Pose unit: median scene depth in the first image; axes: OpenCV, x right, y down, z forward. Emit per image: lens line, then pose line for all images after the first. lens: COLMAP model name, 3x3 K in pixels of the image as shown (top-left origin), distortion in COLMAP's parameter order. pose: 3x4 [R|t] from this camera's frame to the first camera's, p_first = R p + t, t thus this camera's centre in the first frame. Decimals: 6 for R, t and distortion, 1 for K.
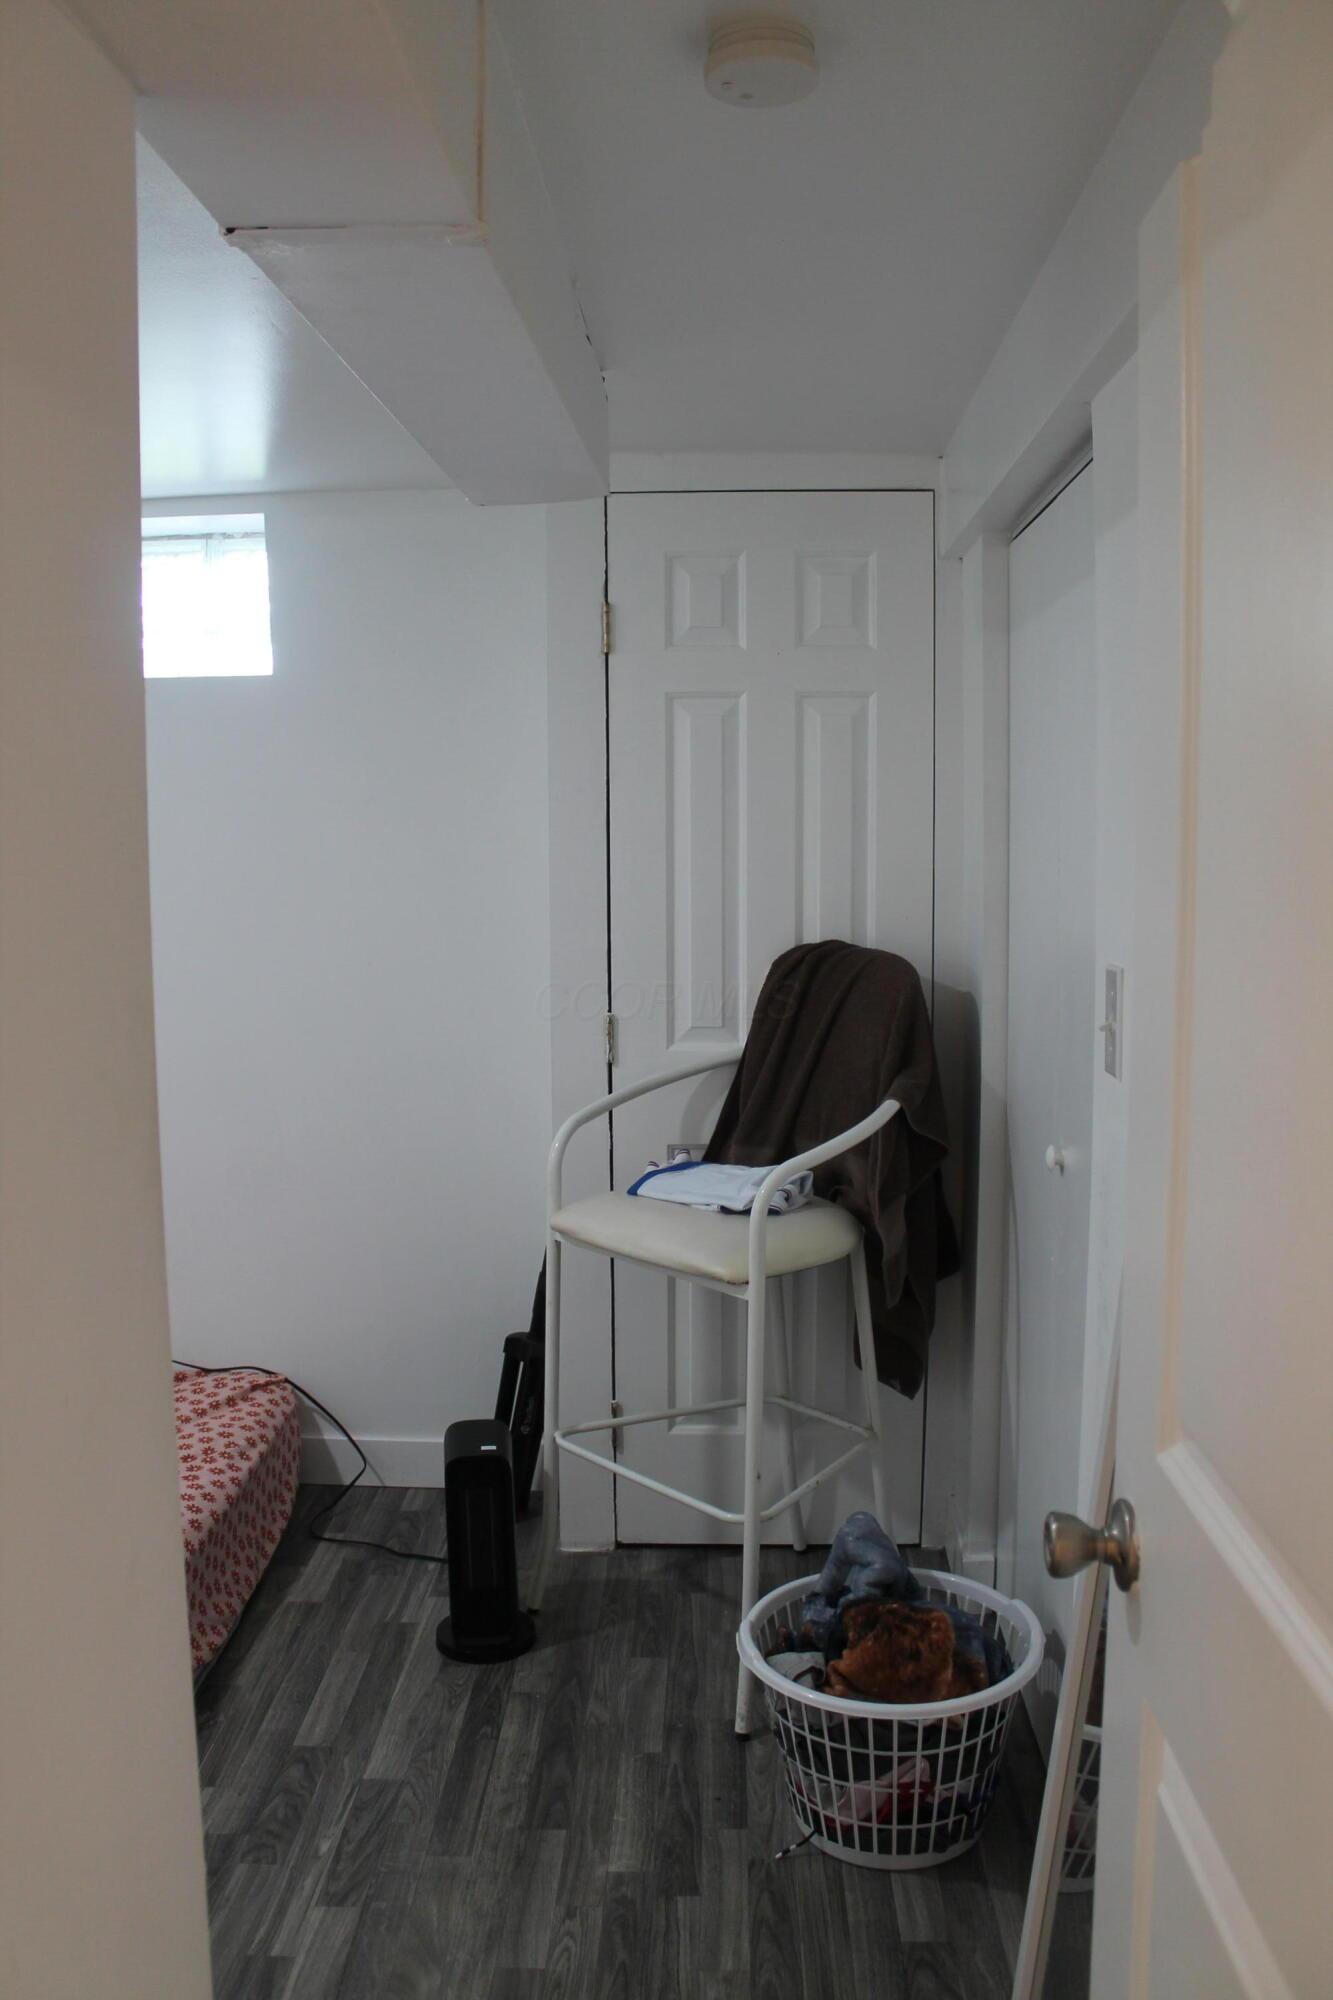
lens RADIAL K [[1682.4, 0, 666.5], [0, 1682.4, 1000.0], [0, 0, 1]] dist [-0.155705, 0.130766]
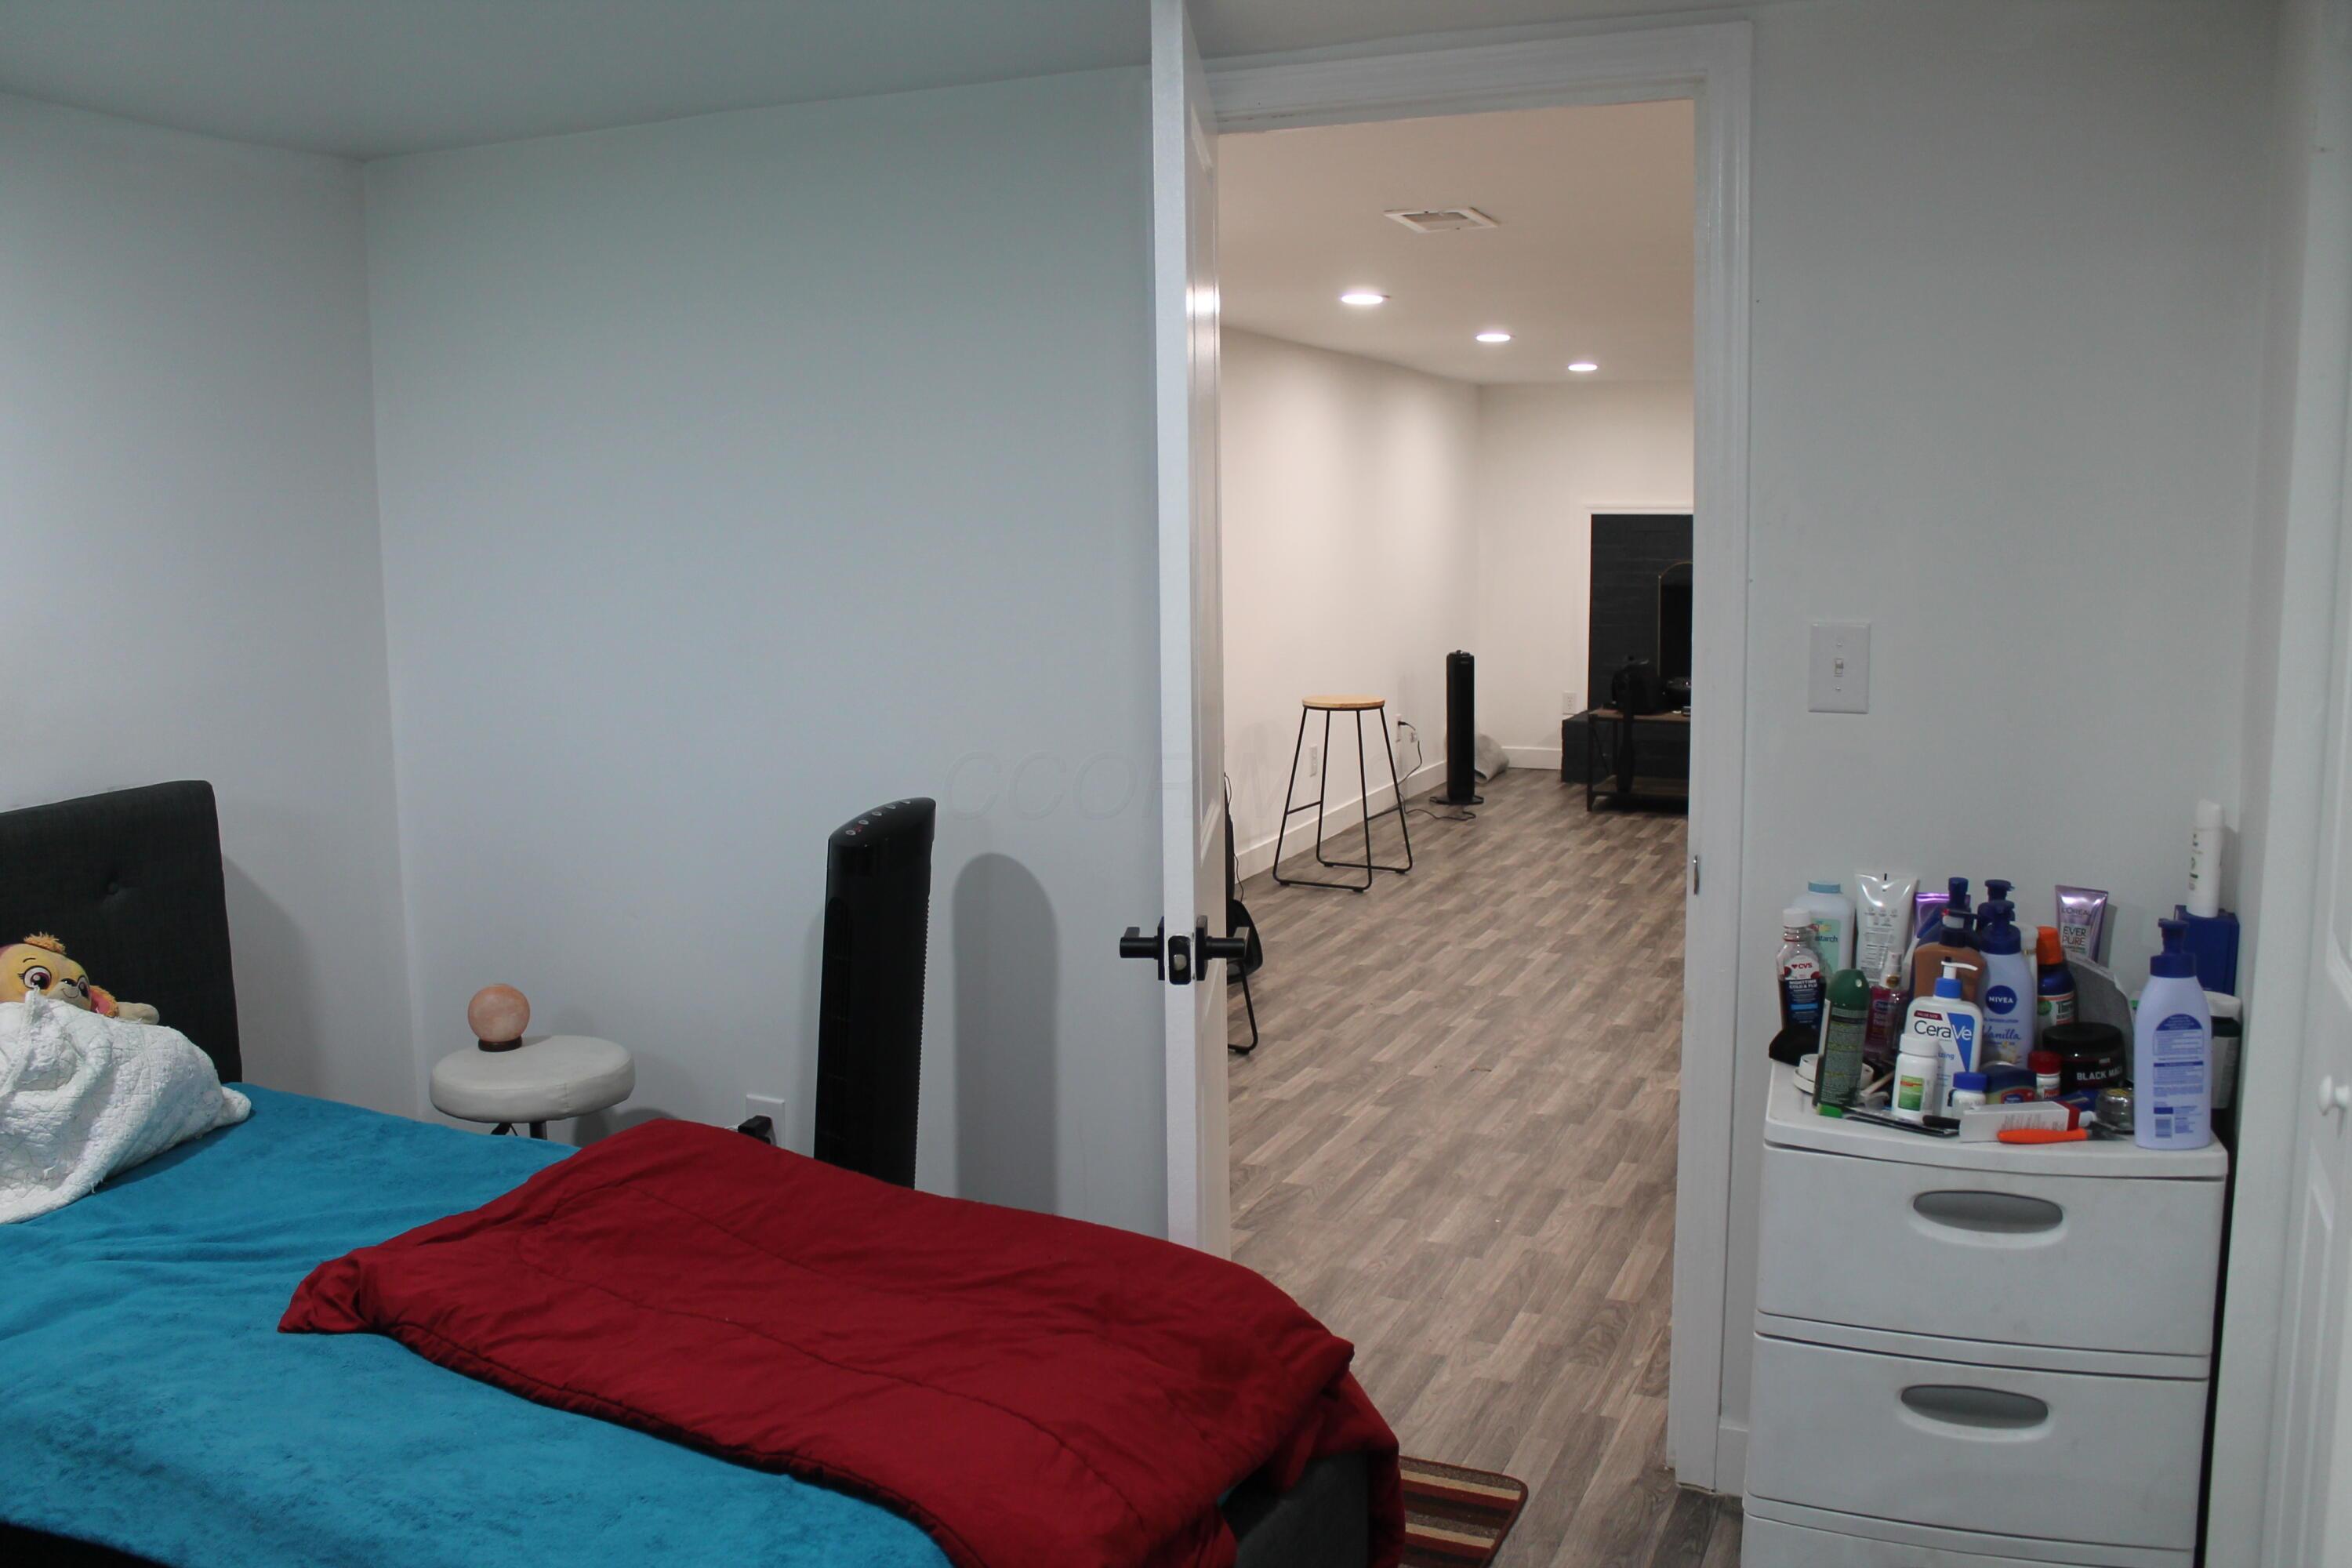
lens RADIAL K [[1978.4, 0, 1158.1], [0, 1978.4, 777.5], [0, 0, 1]] dist [-0.155705, 0.130766]
pose [[0.921902, 0.054465, -0.383576, -0.009969], [-0.041119, 0.998232, 0.042915, 0.038612], [0.385236, -0.023792, 0.922512, -0.433553]]
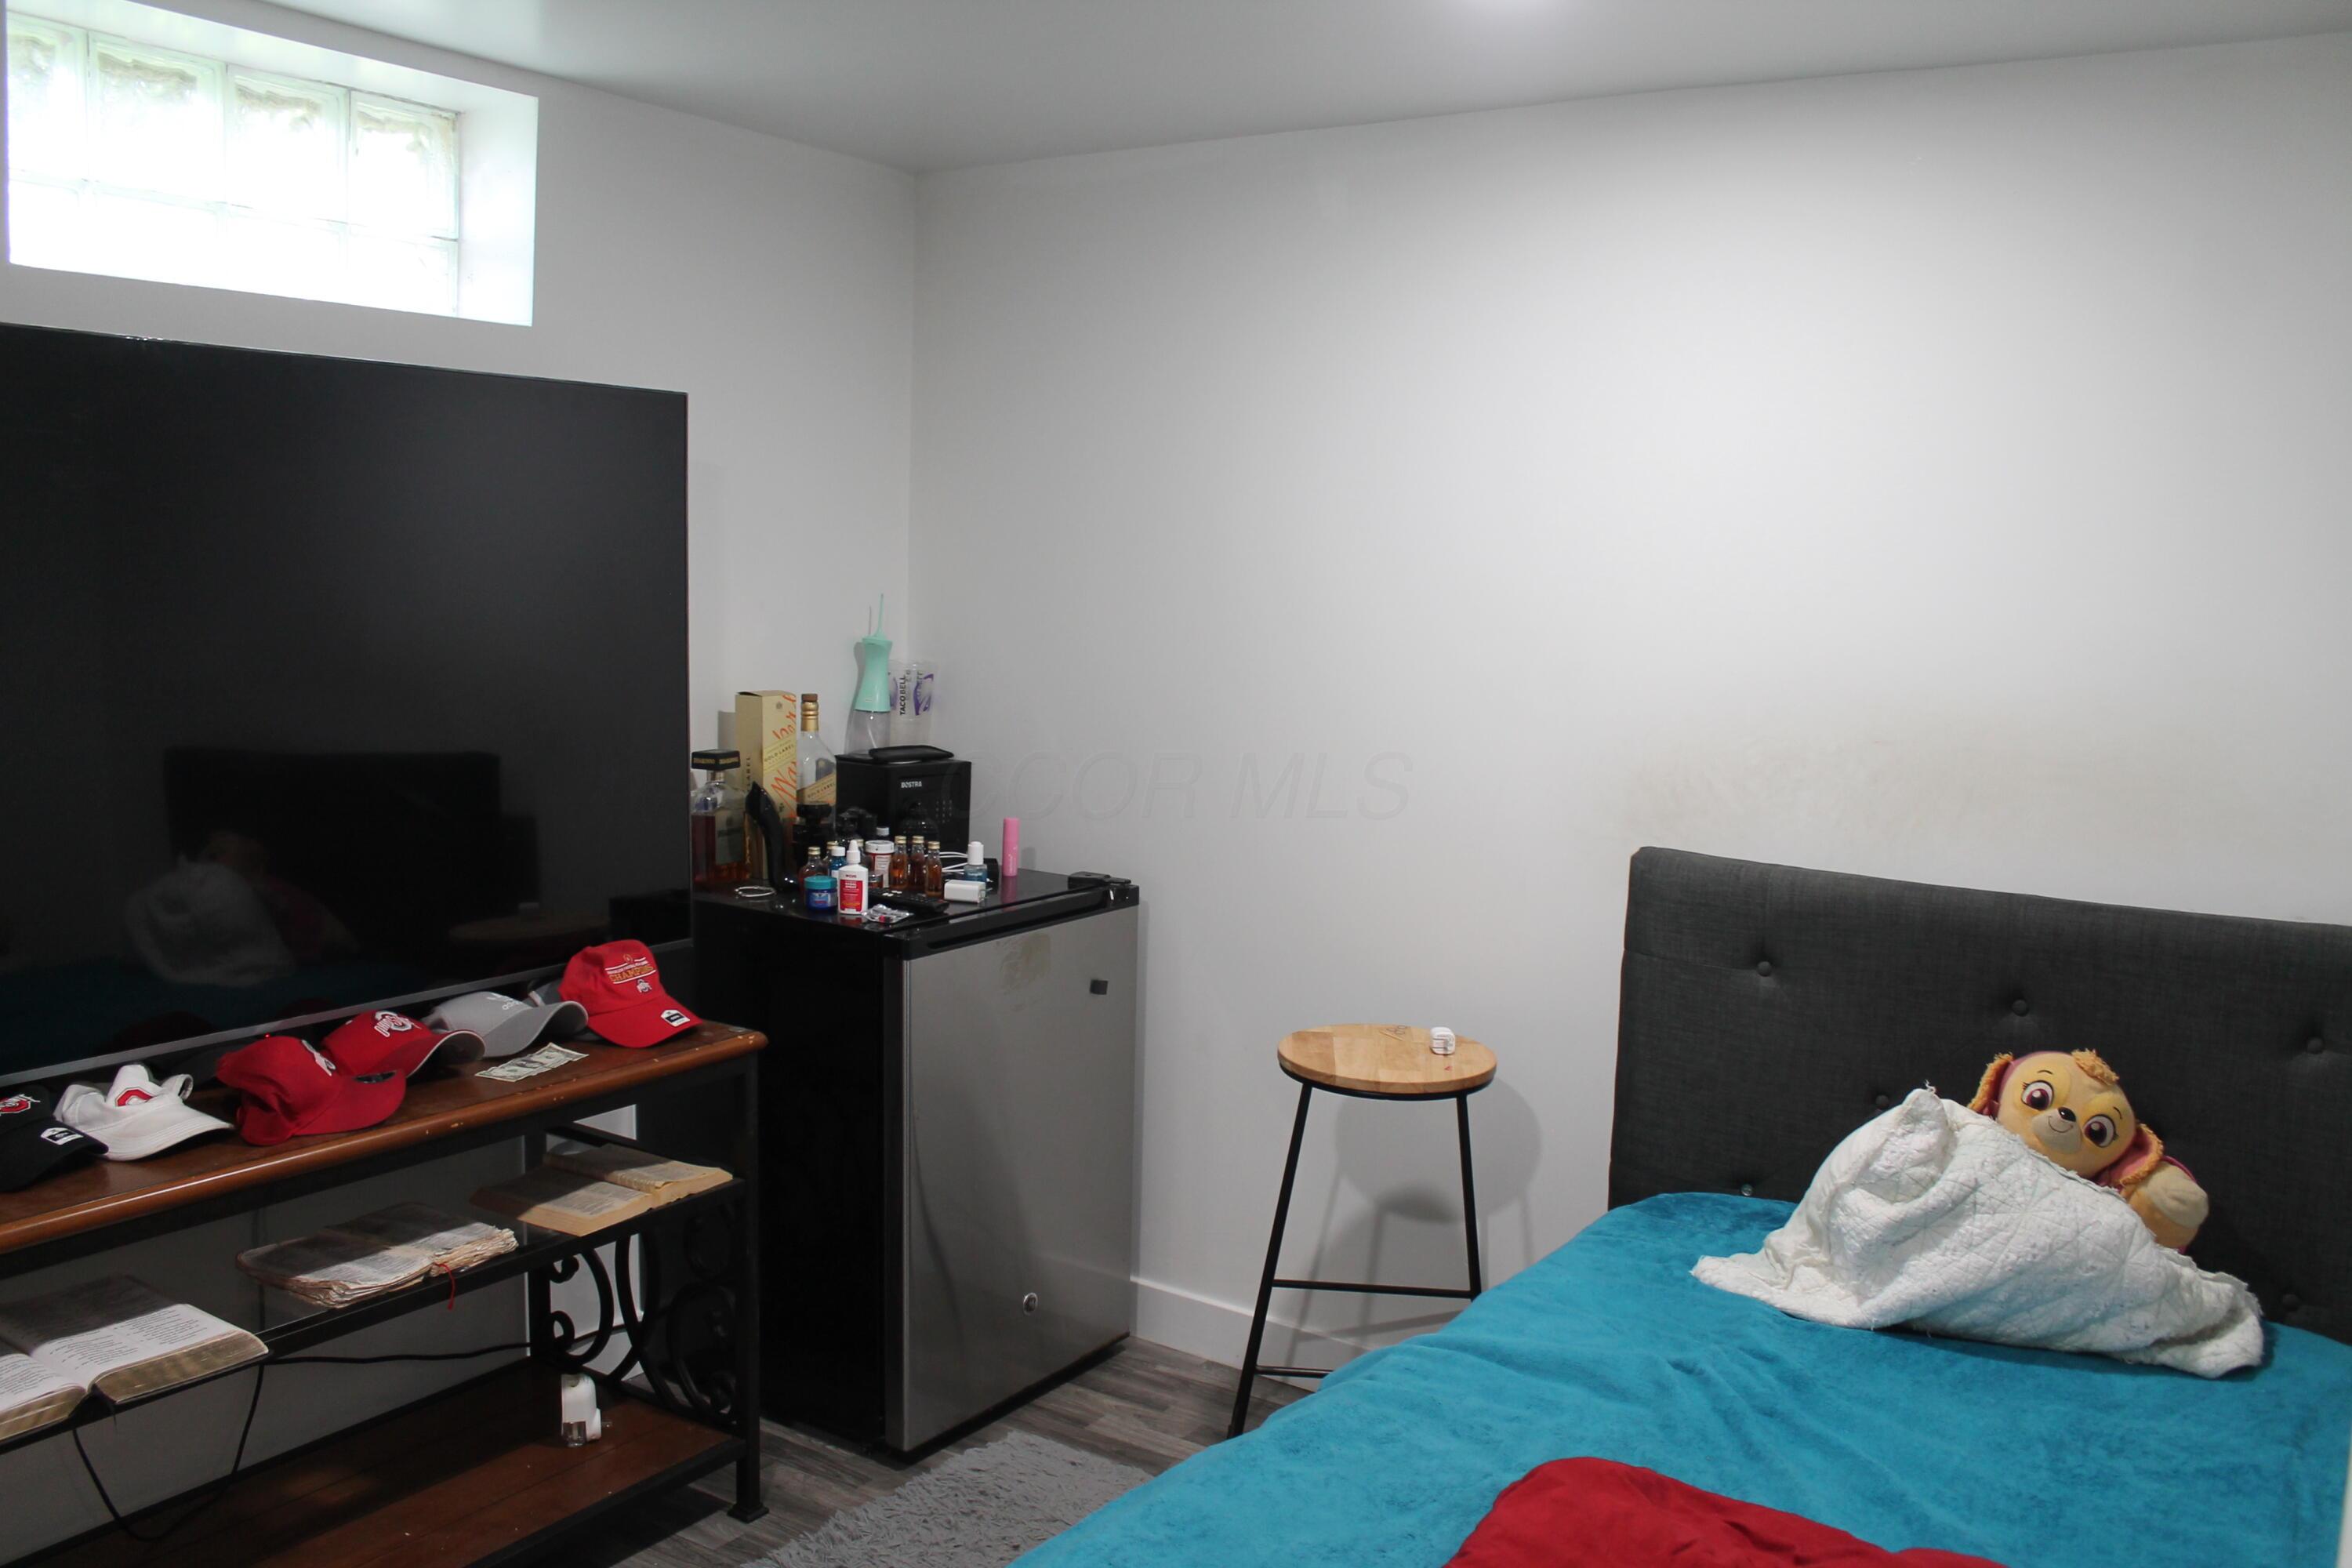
lens RADIAL K [[1978.4, 0, 1158.1], [0, 1978.4, 777.5], [0, 0, 1]] dist [-0.155705, 0.130766]
pose [[-0.531558, 0.099217, -0.841191, -0.016378], [-0.112838, 0.975969, 0.186417, -0.044602], [0.839472, 0.194010, -0.507589, 0.357518]]
